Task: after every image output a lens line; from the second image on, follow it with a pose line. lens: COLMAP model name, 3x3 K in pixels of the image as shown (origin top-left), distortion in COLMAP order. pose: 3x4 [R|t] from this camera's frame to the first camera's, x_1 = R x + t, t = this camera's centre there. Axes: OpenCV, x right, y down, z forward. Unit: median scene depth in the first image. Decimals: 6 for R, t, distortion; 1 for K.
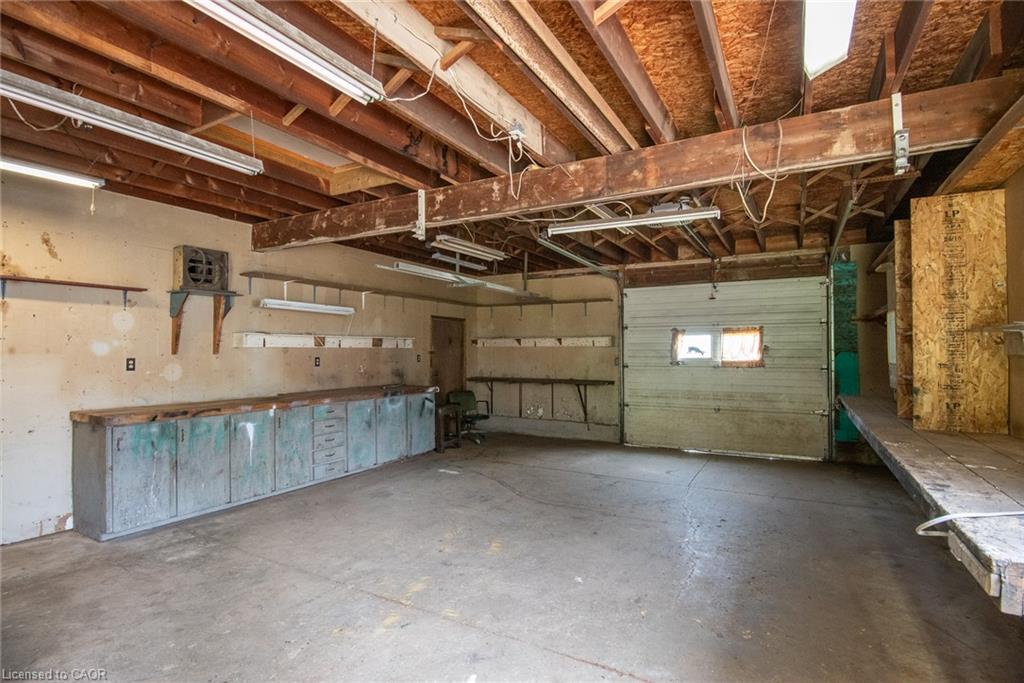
lens RADIAL K [[511.4, 0, 512.0], [0, 511.4, 341.5], [0, 0, 1]] dist [-0.019992, -0.000284]
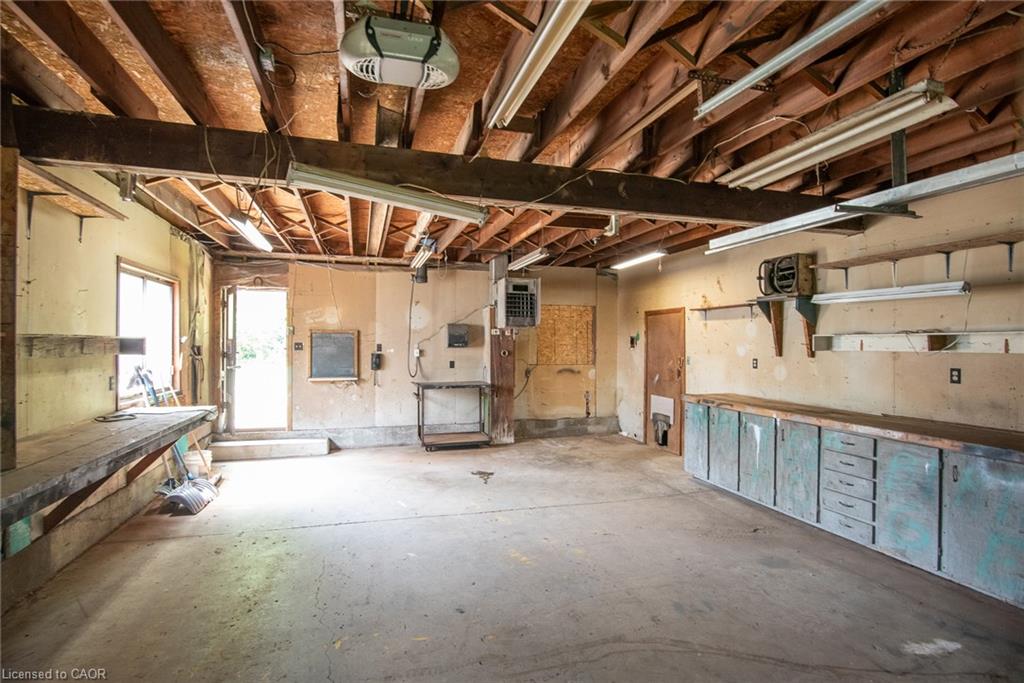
lens RADIAL K [[511.4, 0, 512.0], [0, 511.4, 341.5], [0, 0, 1]] dist [-0.019992, -0.000284]
pose [[-0.700510, -0.005785, -0.713619, 0.615097], [0.008036, 0.999840, -0.015994, 0.005603], [0.713597, -0.016939, -0.700351, 1.528548]]
